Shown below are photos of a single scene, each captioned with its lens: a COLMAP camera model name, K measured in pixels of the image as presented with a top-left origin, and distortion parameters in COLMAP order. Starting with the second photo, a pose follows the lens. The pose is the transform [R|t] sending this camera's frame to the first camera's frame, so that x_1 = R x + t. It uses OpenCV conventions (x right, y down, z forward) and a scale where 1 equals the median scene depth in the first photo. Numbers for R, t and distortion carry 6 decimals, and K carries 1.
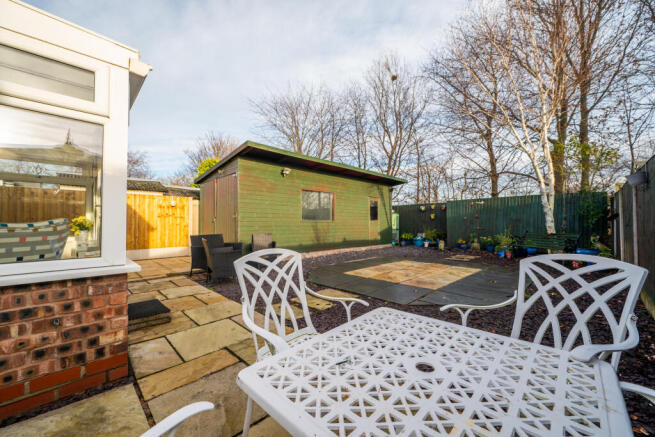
lens RADIAL K [[255.1, 0, 328.3], [0, 255.1, 217.1], [0, 0, 1]] dist [-0.003211, 0.000013]
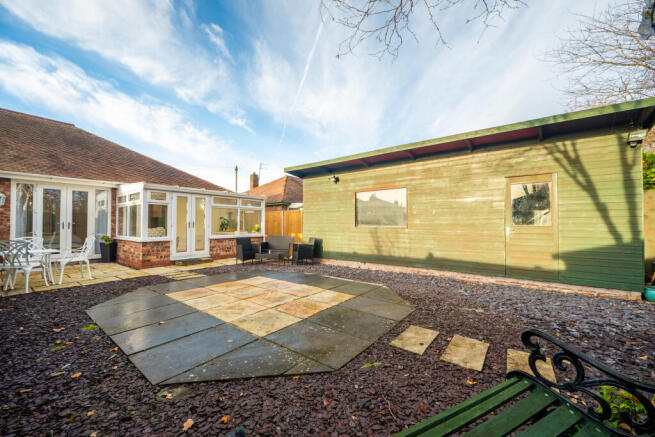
lens RADIAL K [[255.1, 0, 327.5], [0, 255.1, 220.3], [0, 0, 1]] dist [-0.003211, 0.000013]
pose [[0.130999, -0.015904, -0.991255, 0.697158], [0.019304, 0.999723, -0.013489, 0.001486], [0.991195, -0.017368, 0.131269, 0.677576]]
